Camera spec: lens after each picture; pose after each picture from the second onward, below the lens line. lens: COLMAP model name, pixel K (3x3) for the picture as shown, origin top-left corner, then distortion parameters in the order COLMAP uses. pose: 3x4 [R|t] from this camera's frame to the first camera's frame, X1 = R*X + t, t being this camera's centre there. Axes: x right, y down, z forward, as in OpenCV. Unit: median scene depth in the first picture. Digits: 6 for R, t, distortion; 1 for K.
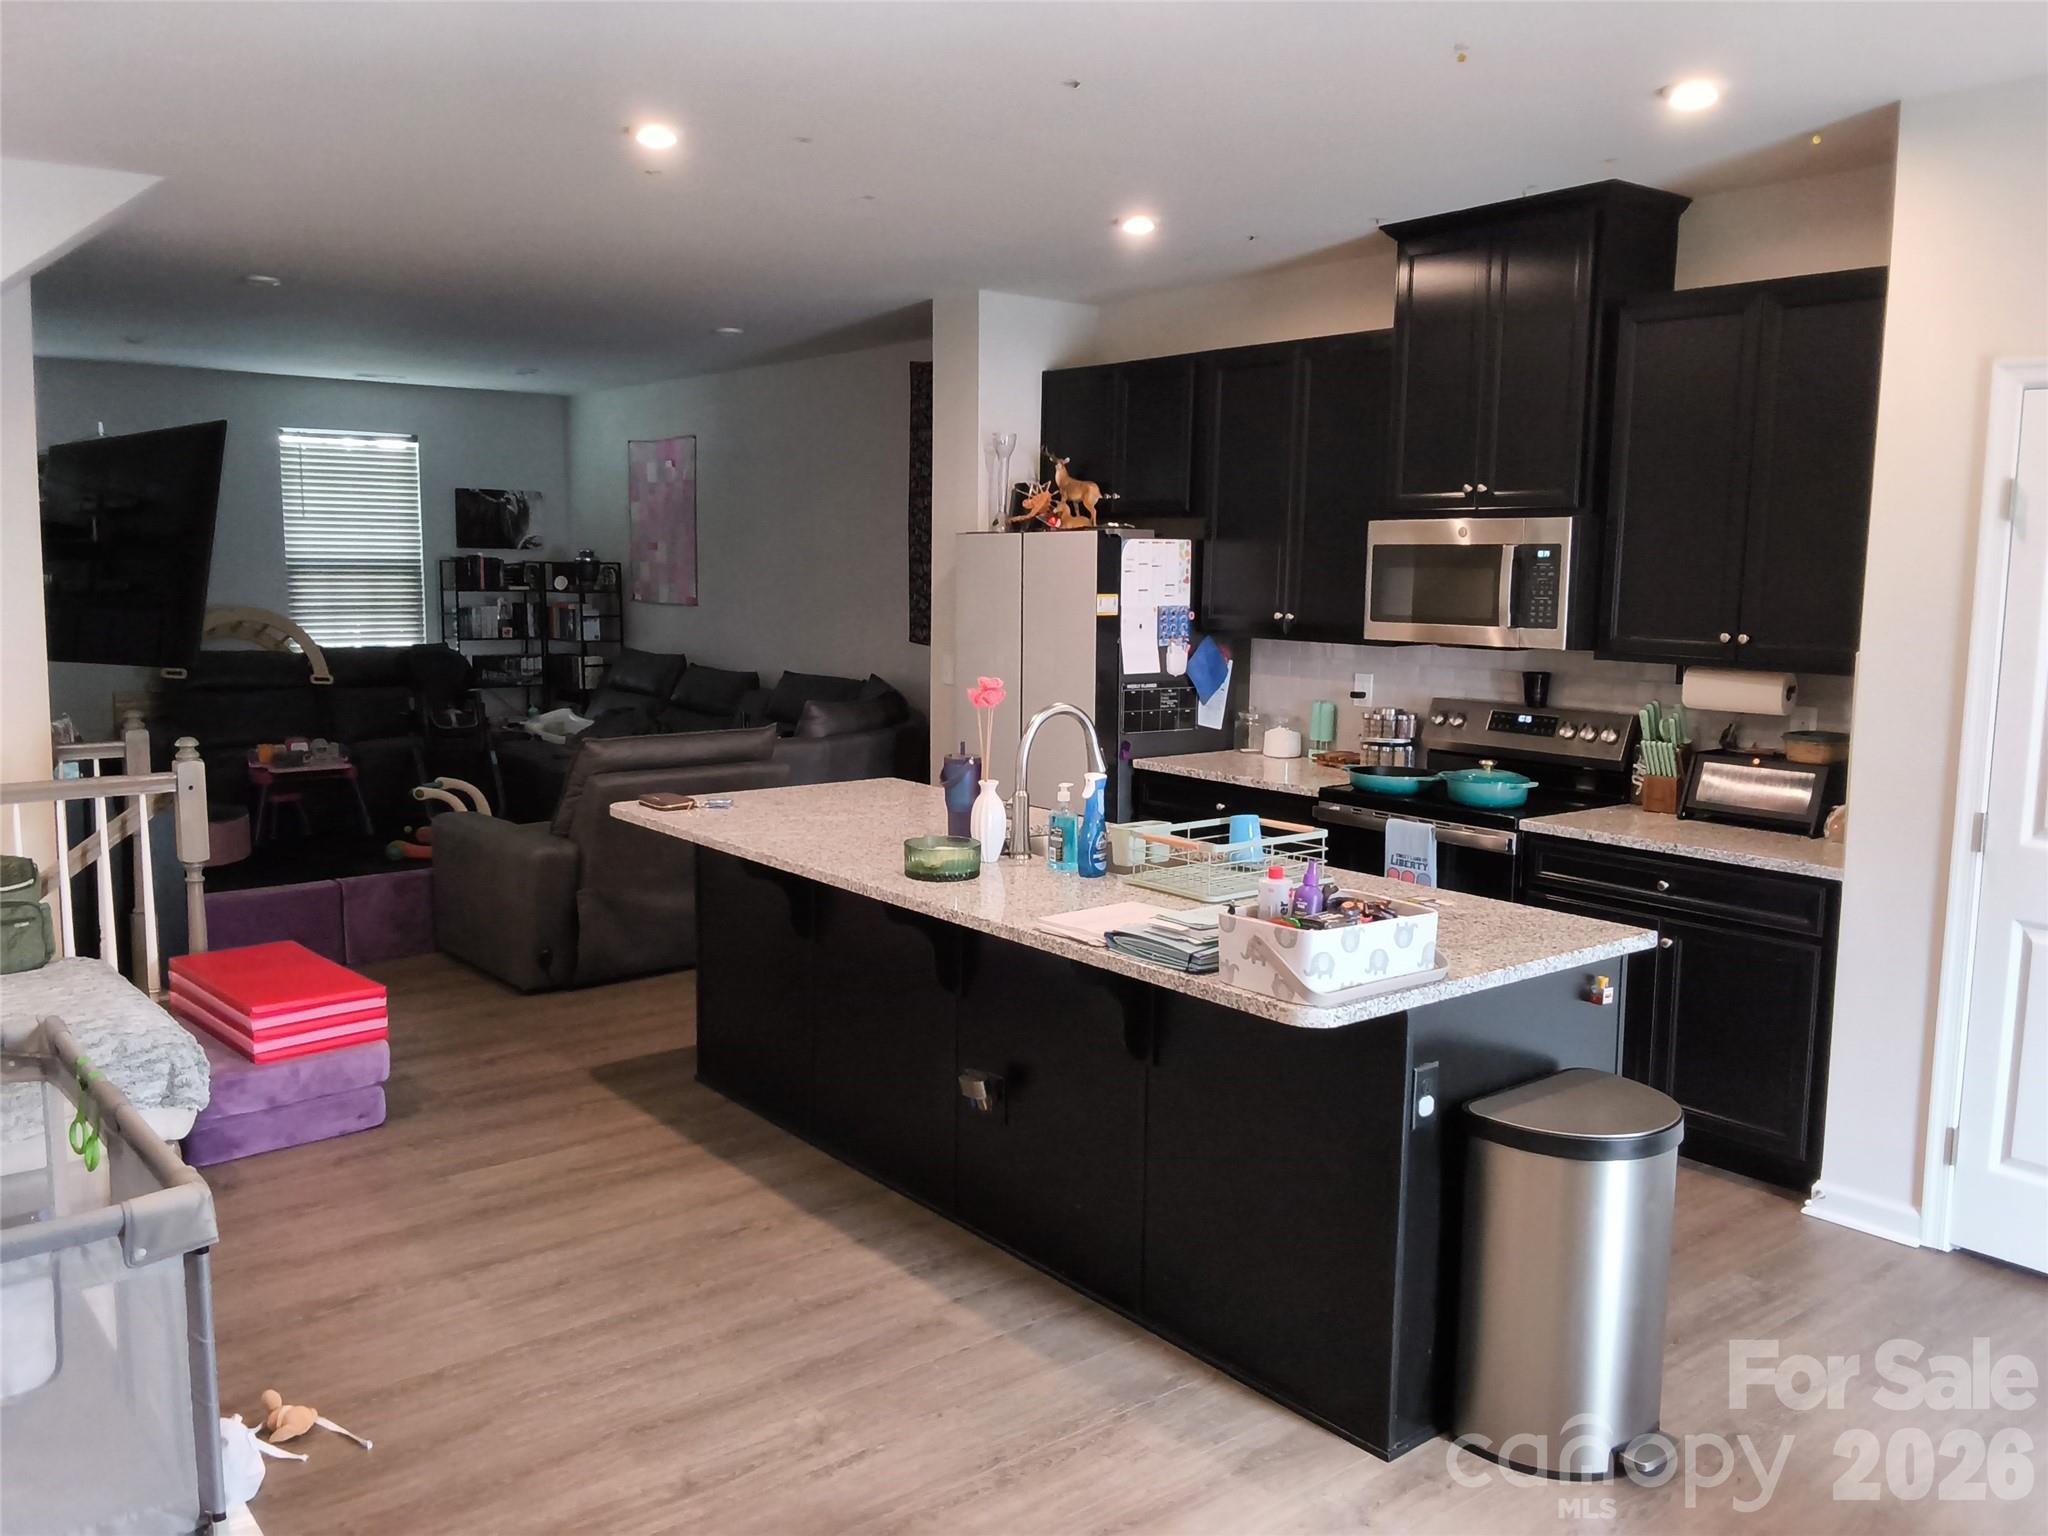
lens RADIAL K [[1641.8, 0, 1006.4], [0, 1641.8, 762.3], [0, 0, 1]] dist [0.105103, -0.186041]
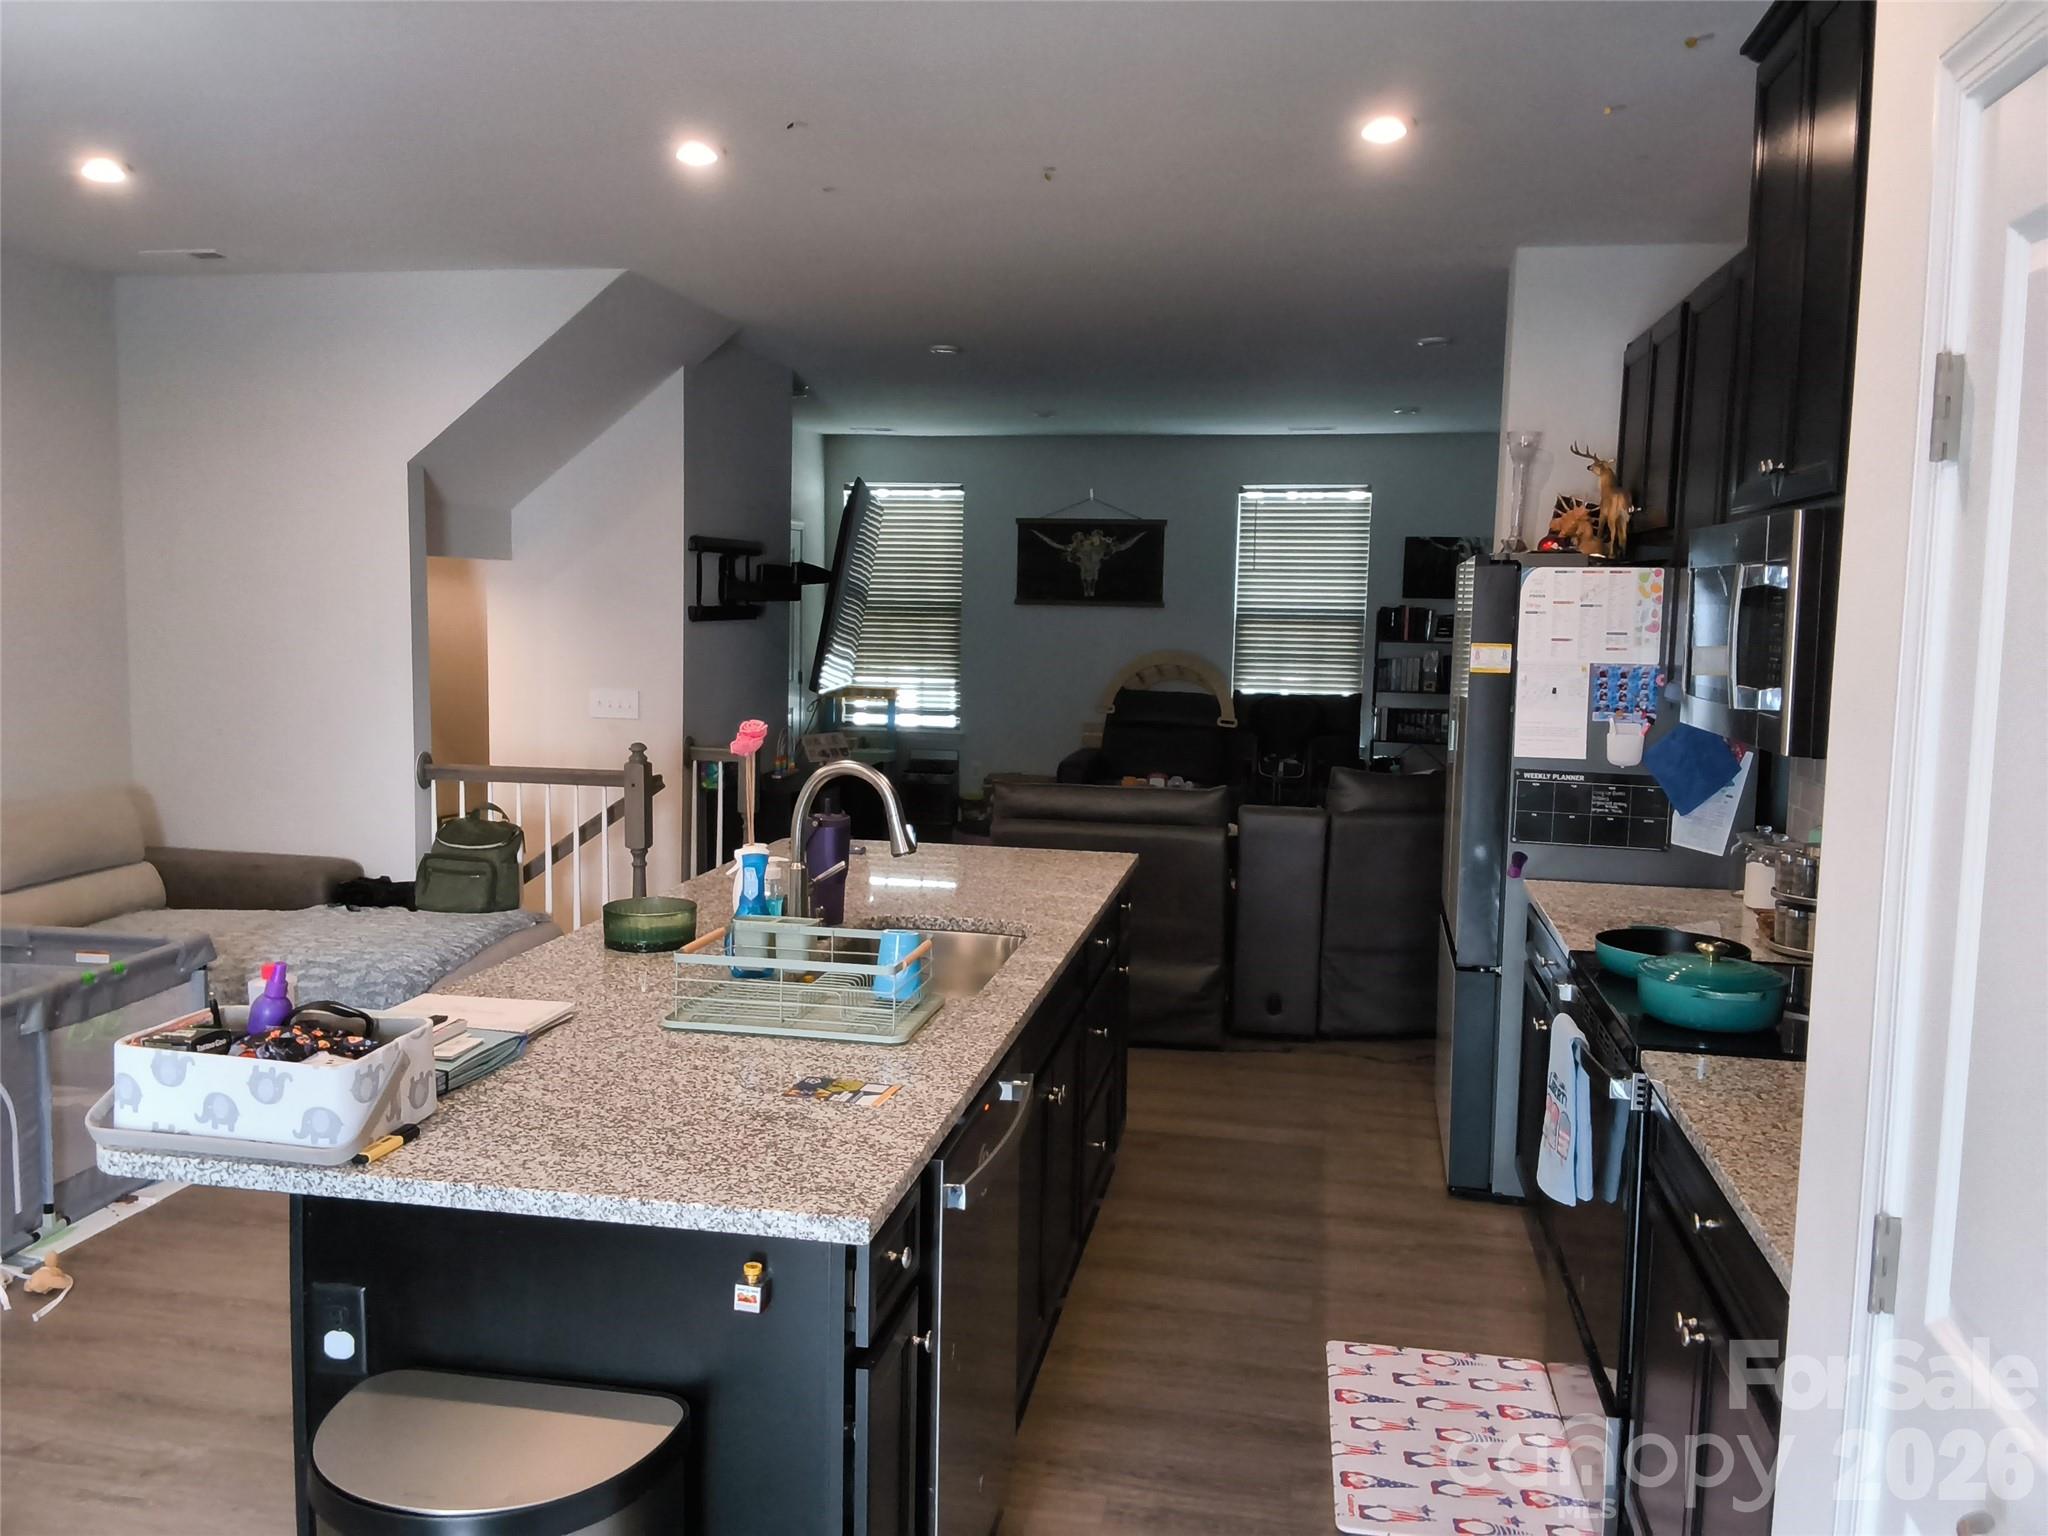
lens RADIAL K [[1641.8, 0, 1006.4], [0, 1641.8, 762.3], [0, 0, 1]] dist [0.105103, -0.186041]
pose [[0.649230, 0.078264, -0.756554, 0.304524], [-0.107029, 0.994195, 0.011000, -0.023283], [0.753024, 0.073832, 0.653838, 0.237922]]
